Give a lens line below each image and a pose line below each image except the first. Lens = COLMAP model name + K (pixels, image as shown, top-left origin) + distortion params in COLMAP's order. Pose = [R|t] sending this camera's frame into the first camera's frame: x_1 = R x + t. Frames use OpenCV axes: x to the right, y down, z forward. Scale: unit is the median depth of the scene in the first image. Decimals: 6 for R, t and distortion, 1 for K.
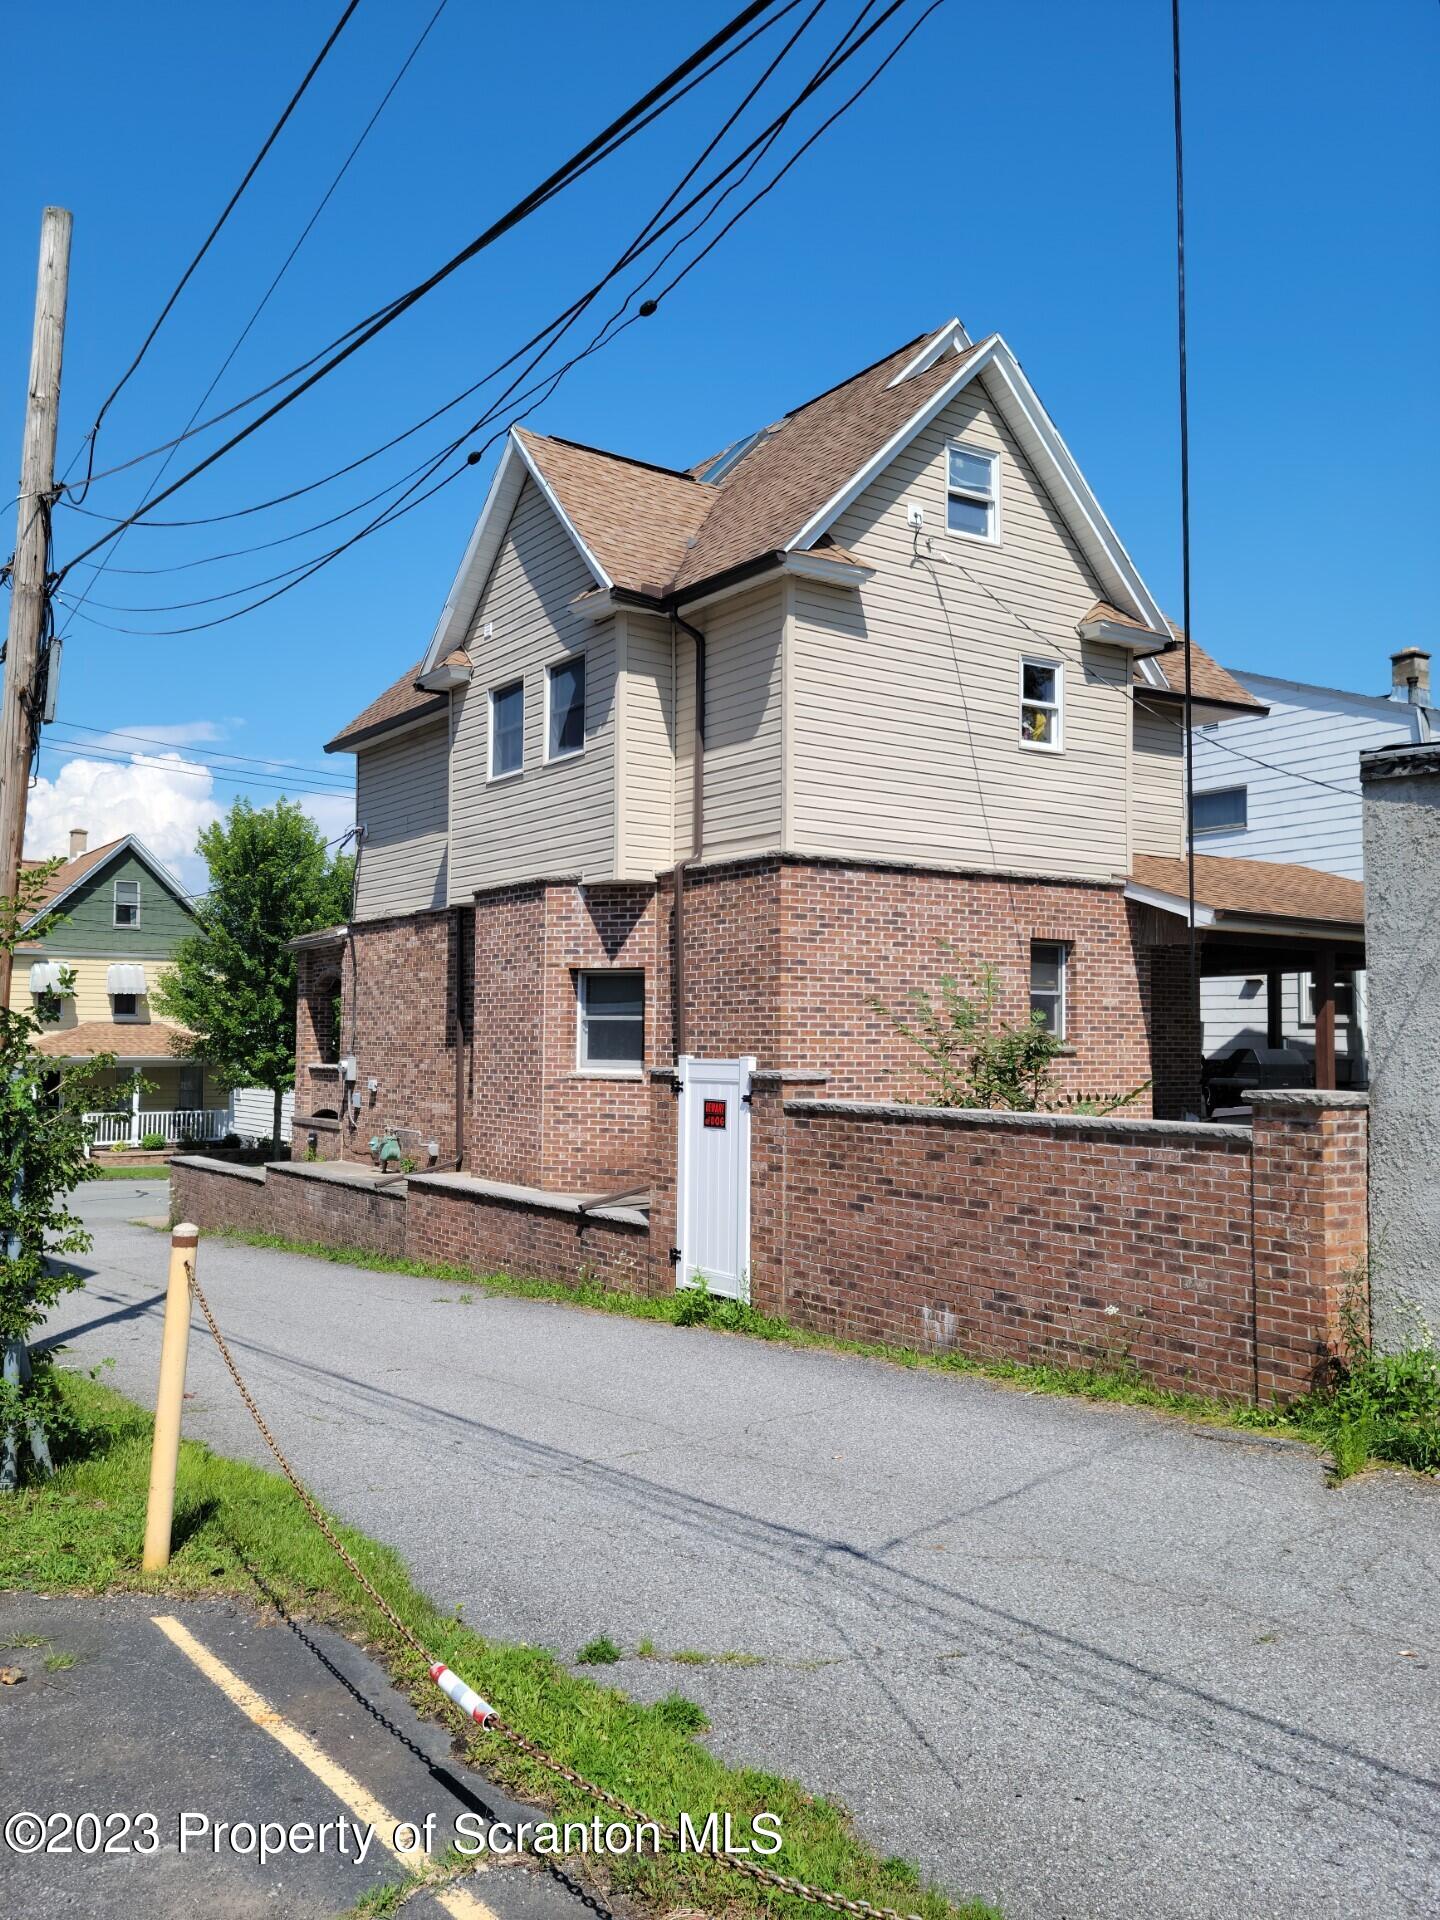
lens RADIAL K [[1460.9, 0, 724.4], [0, 1460.9, 916.5], [0, 0, 1]] dist [0.045811, -0.034276]
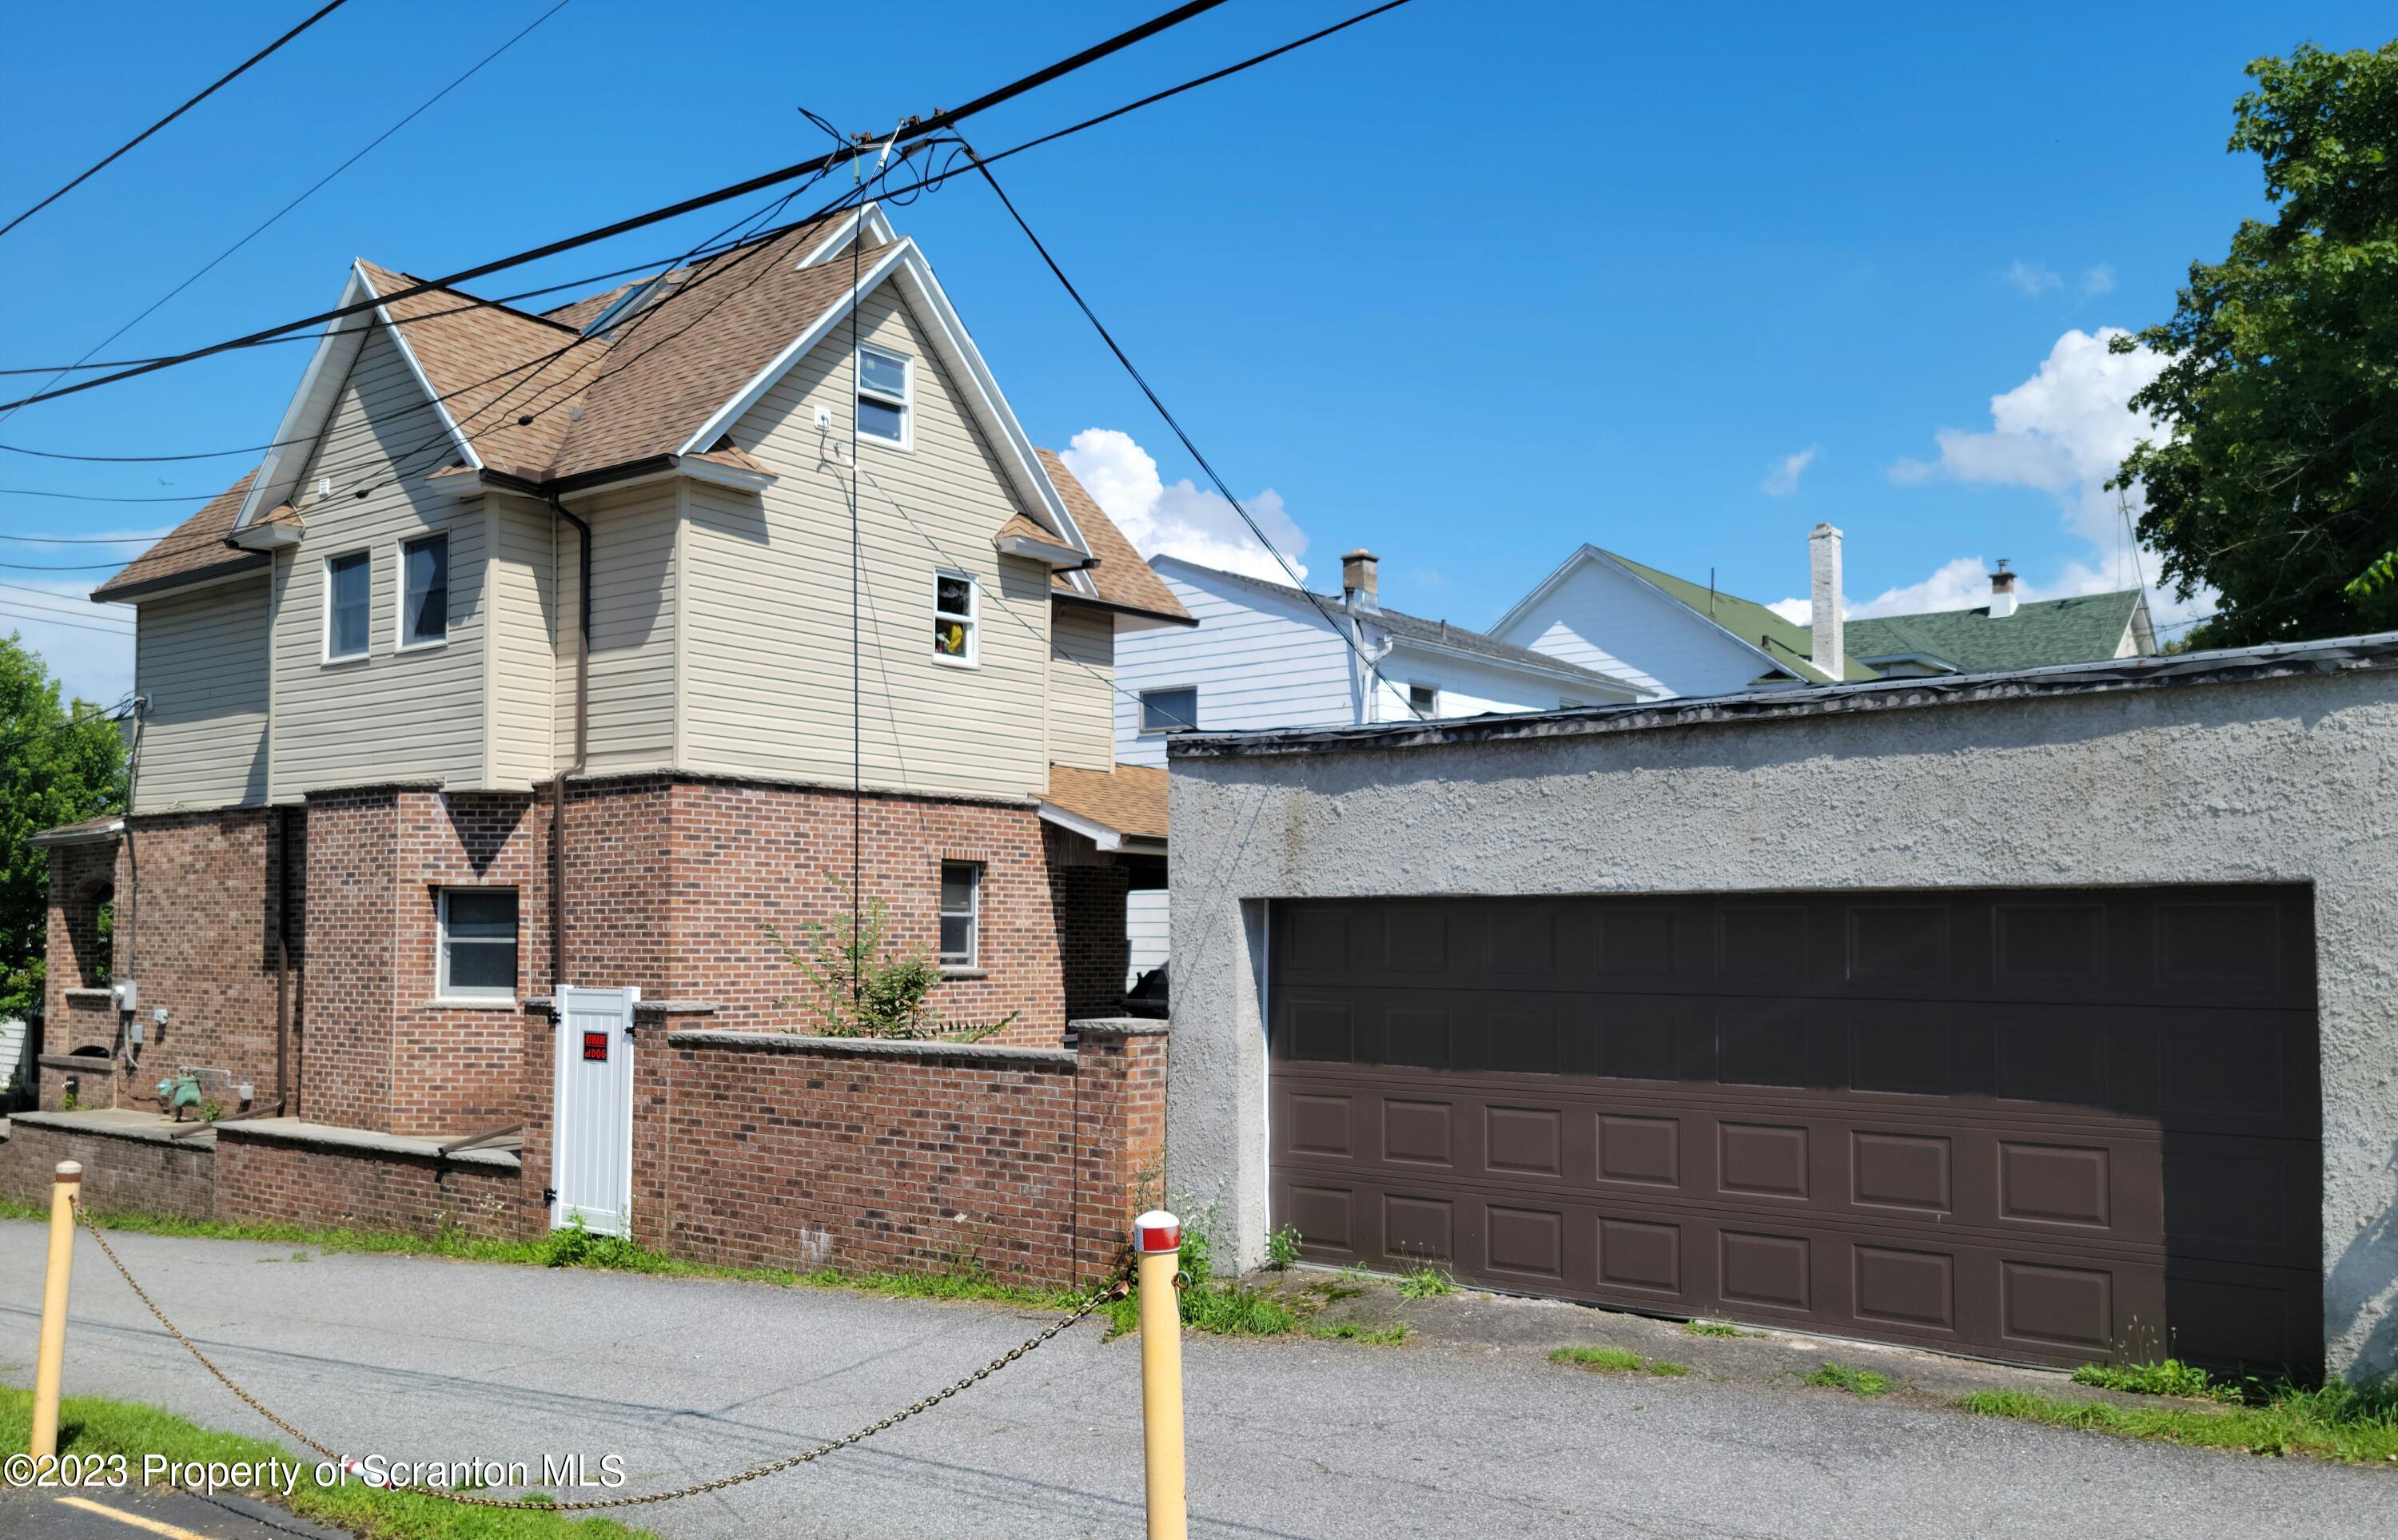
lens RADIAL K [[1945.8, 0, 1192.9], [0, 1945.8, 856.6], [0, 0, 1]] dist [0.049068, 0.013195]
pose [[0.961997, 0.009177, 0.272905, 0.017530], [-0.021711, 0.998842, 0.042942, -0.047628], [-0.272195, -0.047235, 0.961082, -0.299378]]
